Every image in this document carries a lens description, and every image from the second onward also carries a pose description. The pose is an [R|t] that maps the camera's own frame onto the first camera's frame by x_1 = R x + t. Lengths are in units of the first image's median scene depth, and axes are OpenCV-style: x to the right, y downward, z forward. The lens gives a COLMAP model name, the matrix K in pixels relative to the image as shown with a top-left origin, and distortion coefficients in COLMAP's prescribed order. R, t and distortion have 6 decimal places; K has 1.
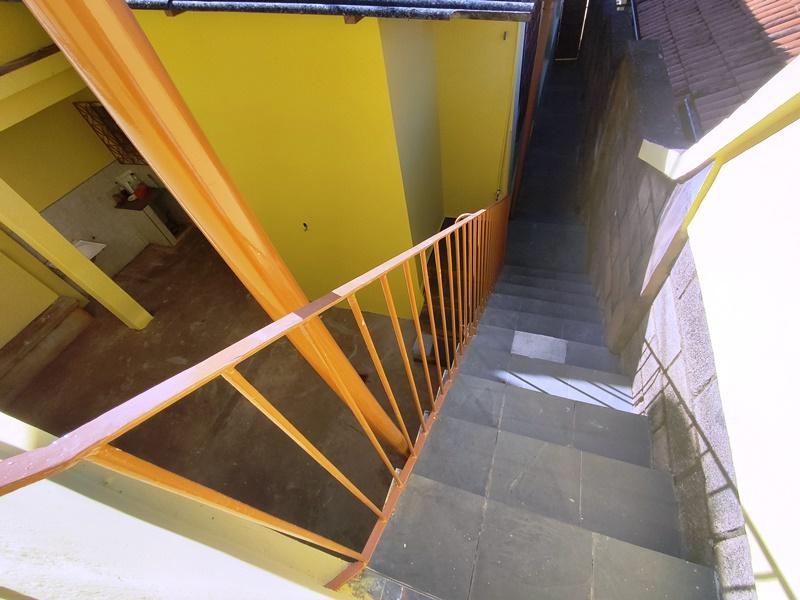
lens RADIAL K [[366.7, 0, 401.3], [0, 366.7, 300.0], [0, 0, 1]] dist [-0.002882, -0.000213]
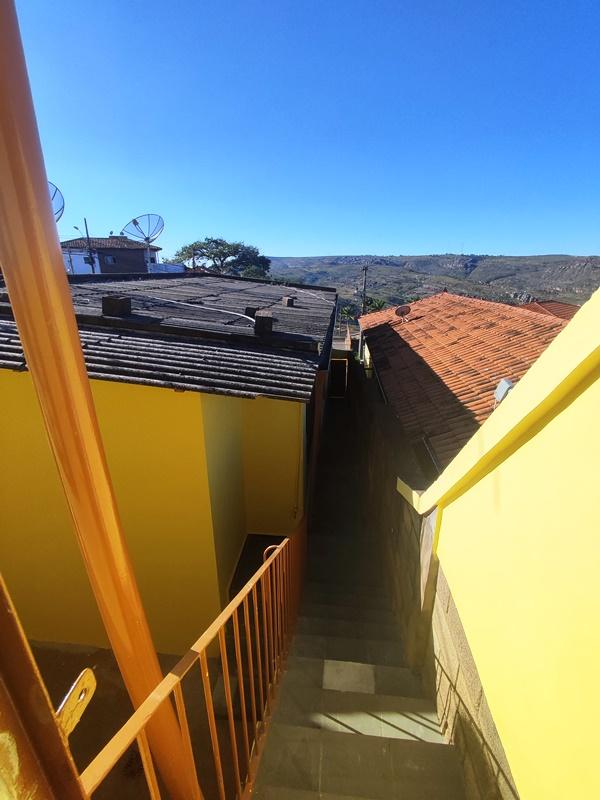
lens RADIAL K [[366.7, 0, 303.4], [0, 366.7, 399.6], [0, 0, 1]] dist [-0.002882, -0.000213]
pose [[0.962501, 0.060125, 0.264530, -0.063270], [0.086195, 0.856815, -0.508368, -0.027311], [-0.257219, 0.512106, 0.819503, -0.207733]]
